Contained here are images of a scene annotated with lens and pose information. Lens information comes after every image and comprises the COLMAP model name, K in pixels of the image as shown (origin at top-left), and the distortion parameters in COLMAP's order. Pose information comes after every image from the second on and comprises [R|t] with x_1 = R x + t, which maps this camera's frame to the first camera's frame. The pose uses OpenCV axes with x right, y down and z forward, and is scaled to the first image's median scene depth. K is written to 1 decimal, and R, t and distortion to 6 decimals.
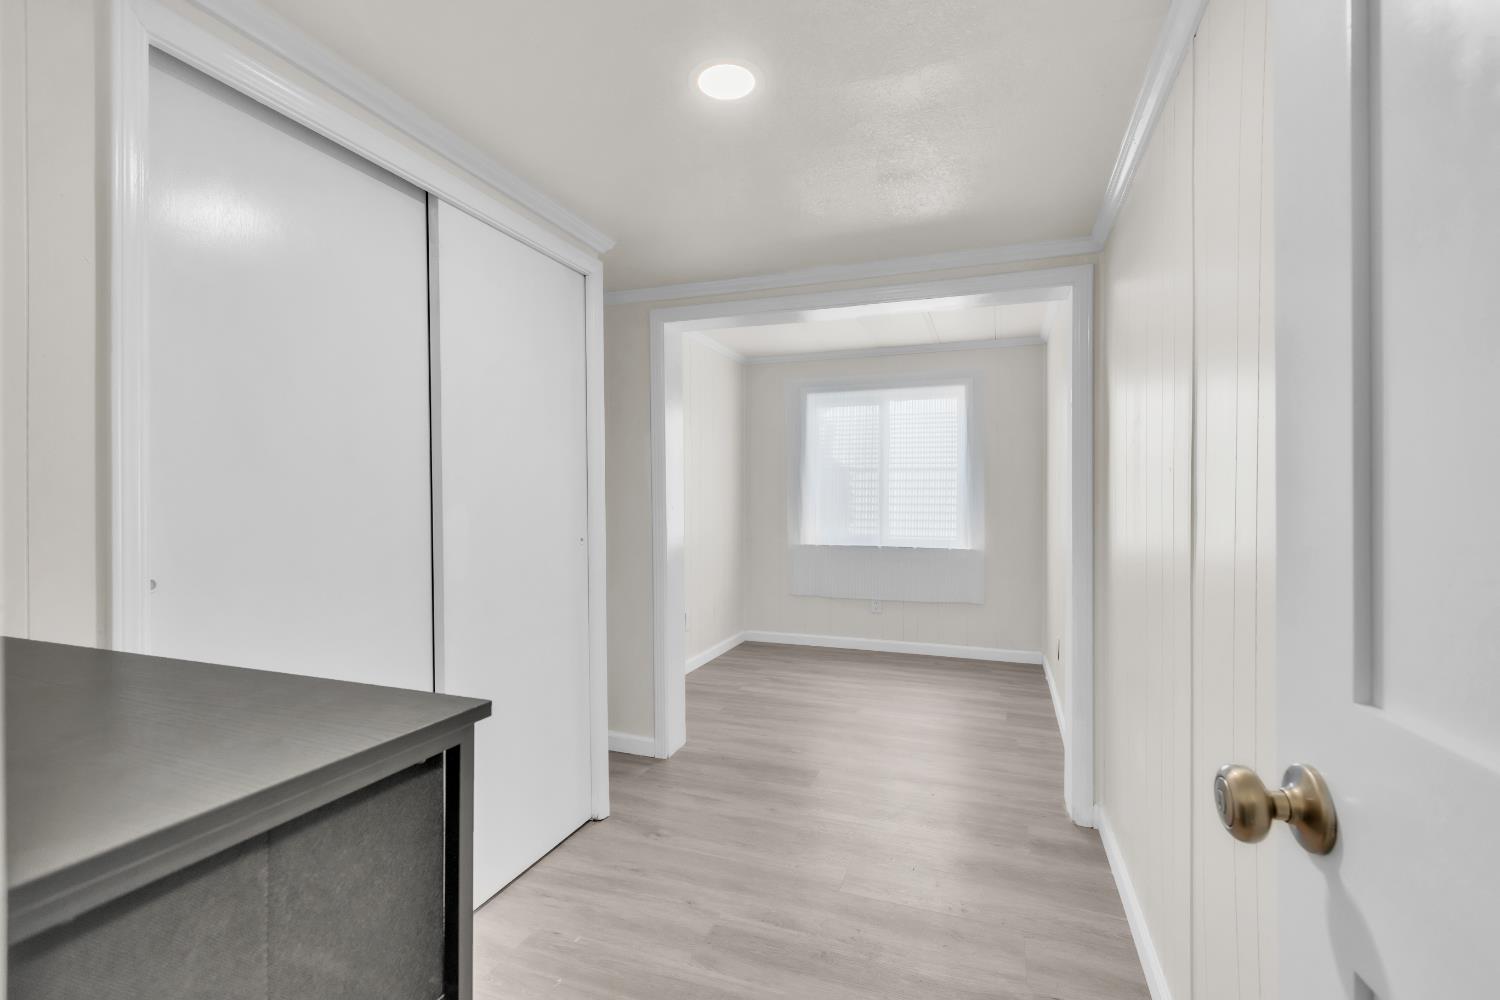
lens RADIAL K [[683.4, 0, 750.0], [0, 683.4, 500.0], [0, 0, 1]] dist [-0.000073, -0.000093]
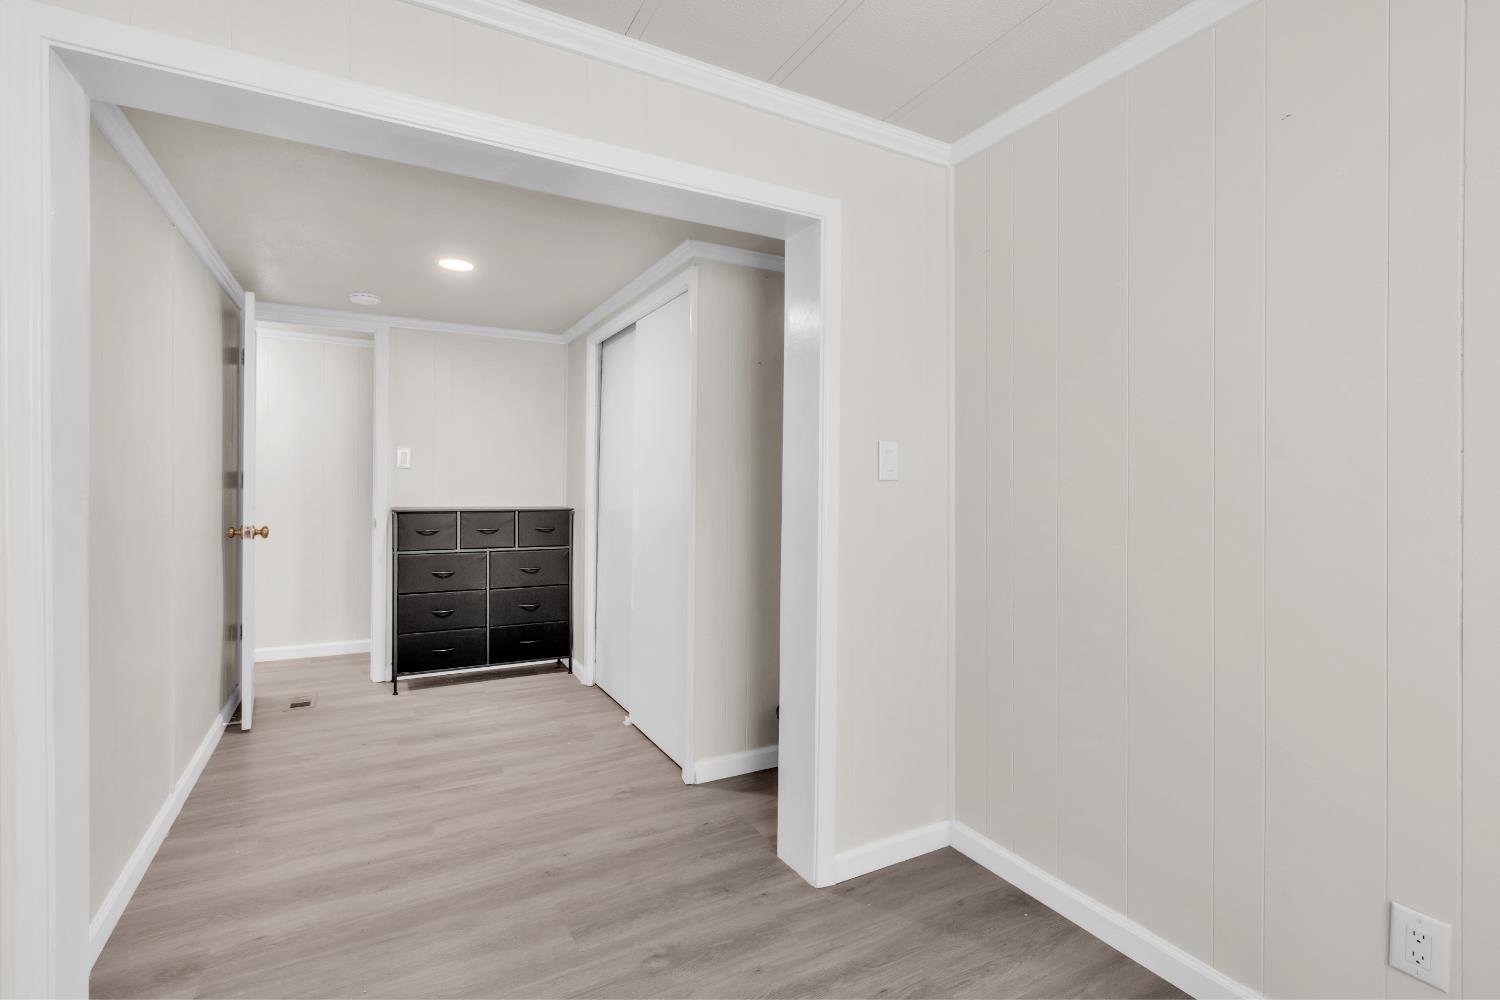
lens RADIAL K [[683.4, 0, 750.0], [0, 683.4, 500.0], [0, 0, 1]] dist [-0.000073, -0.000093]
pose [[-0.664155, 0.003978, -0.747584, 0.590367], [-0.005299, 0.999936, 0.010029, 0.004959], [0.747576, 0.010623, -0.664091, 2.000909]]
